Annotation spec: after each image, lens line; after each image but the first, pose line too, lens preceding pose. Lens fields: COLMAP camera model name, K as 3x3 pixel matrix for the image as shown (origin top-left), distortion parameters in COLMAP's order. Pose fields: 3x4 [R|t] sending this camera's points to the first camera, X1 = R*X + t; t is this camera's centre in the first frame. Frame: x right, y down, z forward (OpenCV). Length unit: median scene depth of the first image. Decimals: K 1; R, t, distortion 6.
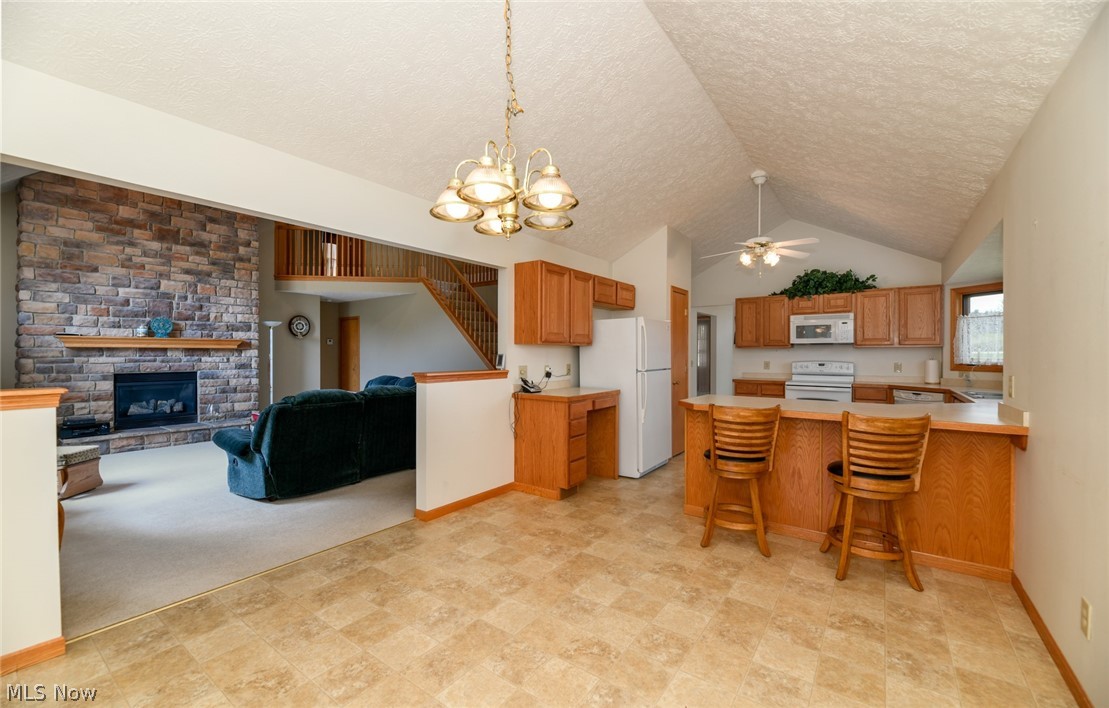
lens RADIAL K [[448.9, 0, 555.8], [0, 448.9, 354.9], [0, 0, 1]] dist [-0.001443, -0.000480]
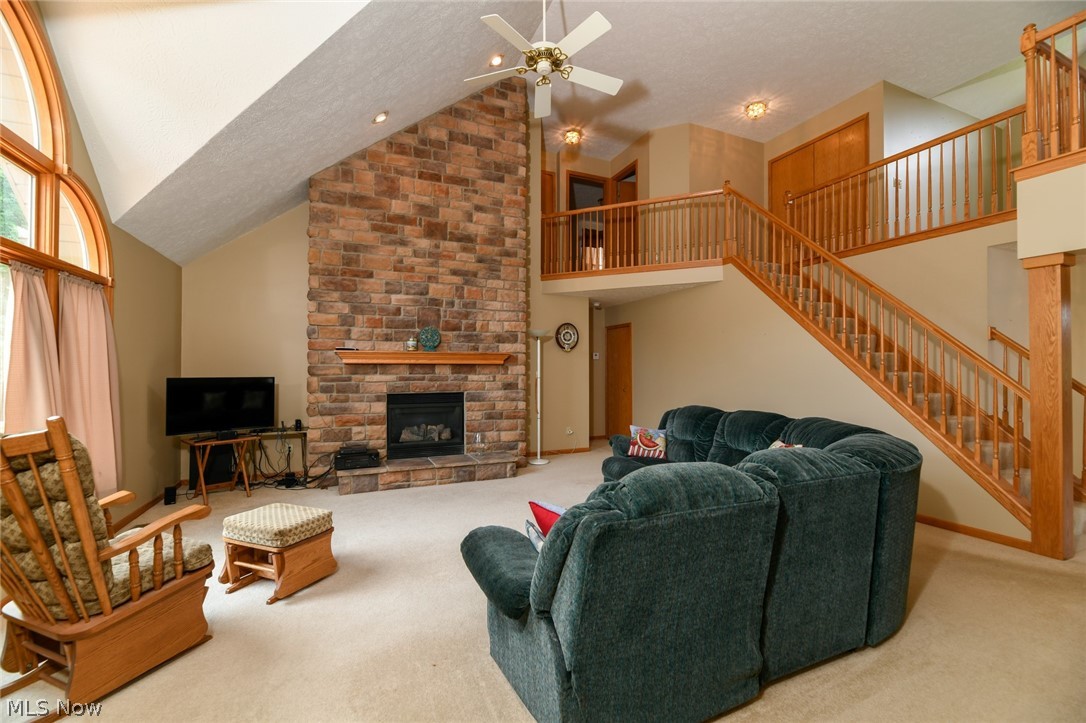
lens RADIAL K [[447.8, 0, 542.4], [0, 447.8, 366.5], [0, 0, 1]] dist [-0.000865, -0.000049]
pose [[0.862271, -0.004742, -0.506424, -0.275275], [-0.000562, 0.999947, -0.010320, -0.002289], [0.506446, 0.009183, 0.862223, 0.387791]]
